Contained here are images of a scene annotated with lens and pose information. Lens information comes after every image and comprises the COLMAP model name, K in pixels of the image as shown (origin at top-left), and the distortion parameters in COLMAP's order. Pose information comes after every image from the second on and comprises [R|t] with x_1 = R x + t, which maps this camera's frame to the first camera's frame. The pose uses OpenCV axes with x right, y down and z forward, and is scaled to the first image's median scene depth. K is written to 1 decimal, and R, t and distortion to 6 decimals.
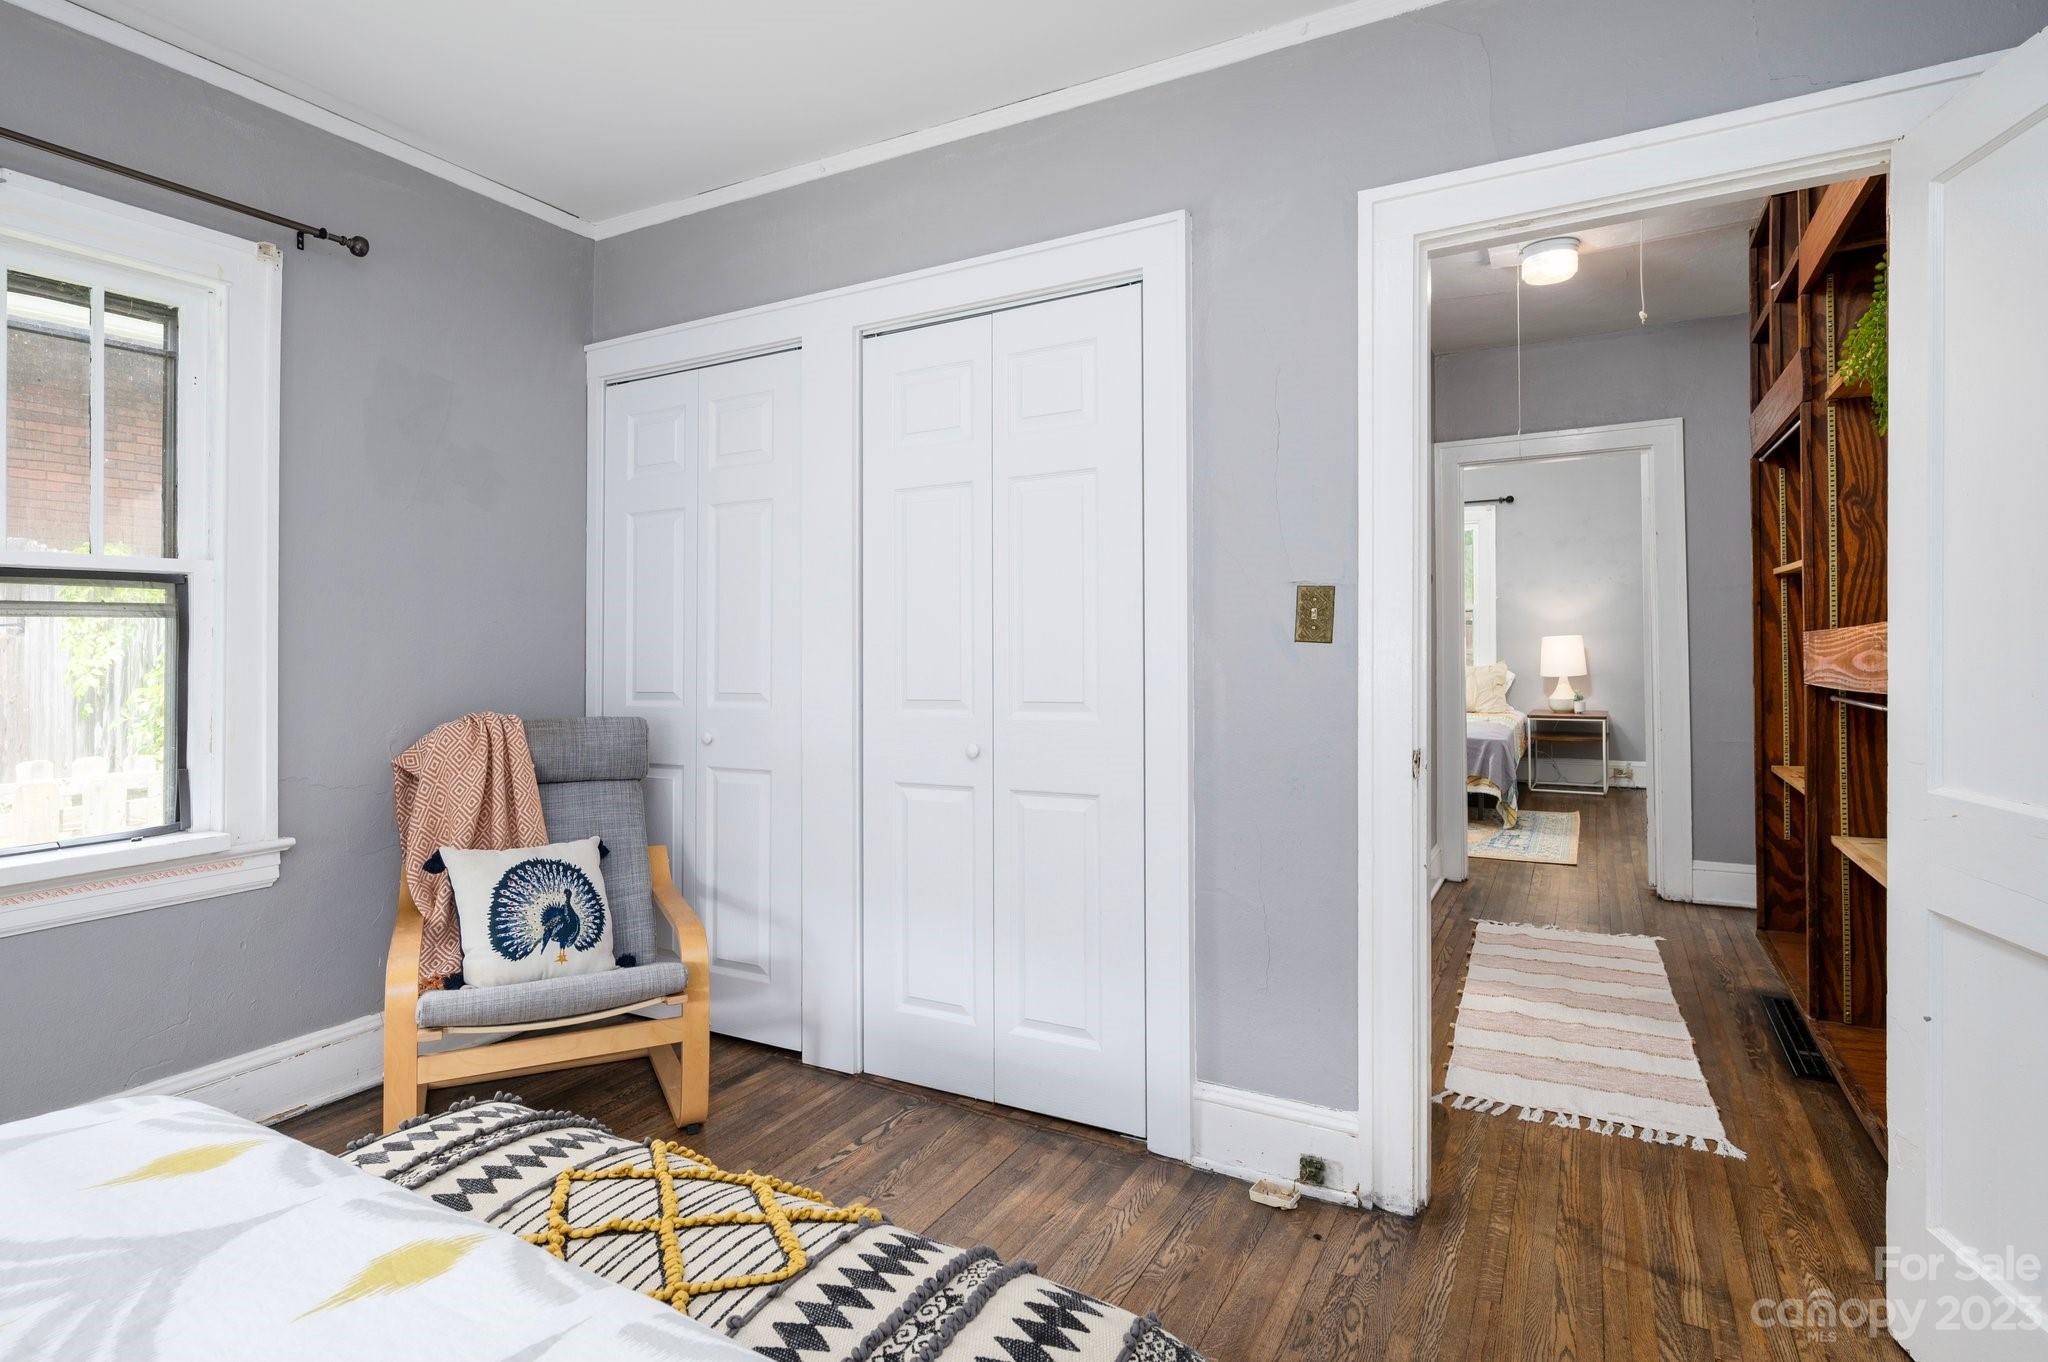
lens RADIAL K [[1039.6, 0, 966.2], [0, 1039.6, 646.6], [0, 0, 1]] dist [-0.002078, -0.000036]
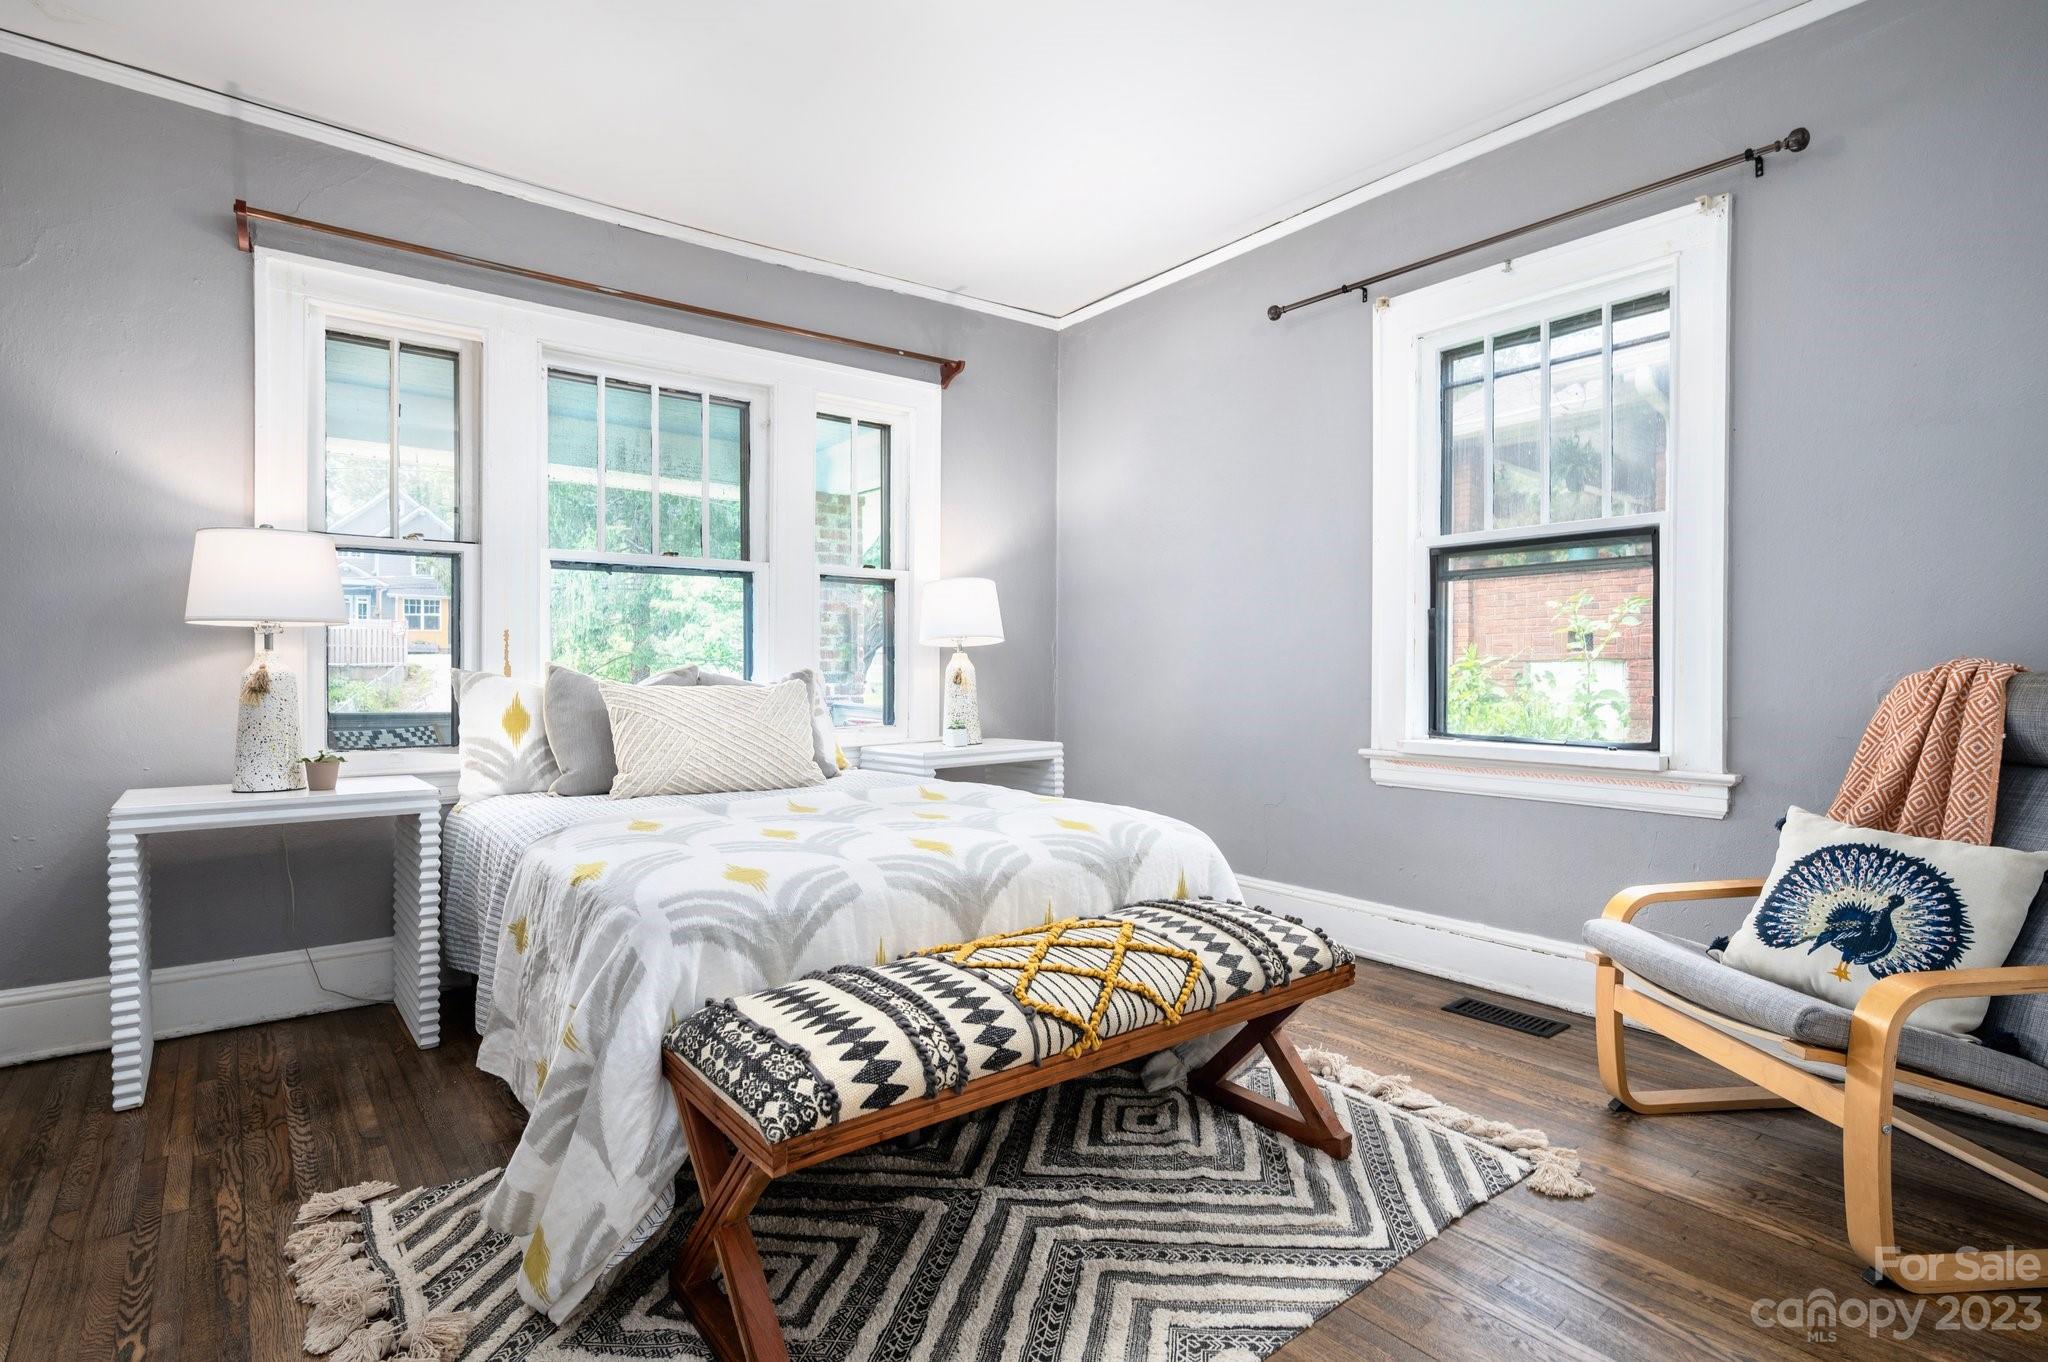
lens RADIAL K [[1039.6, 0, 1017.9], [0, 1039.6, 671.0], [0, 0, 1]] dist [-0.002078, -0.000036]
pose [[-0.365866, 0.017852, -0.930496, 1.239127], [0.006989, 0.999841, 0.016435, 0.143464], [0.930641, -0.000490, -0.365932, 1.661228]]
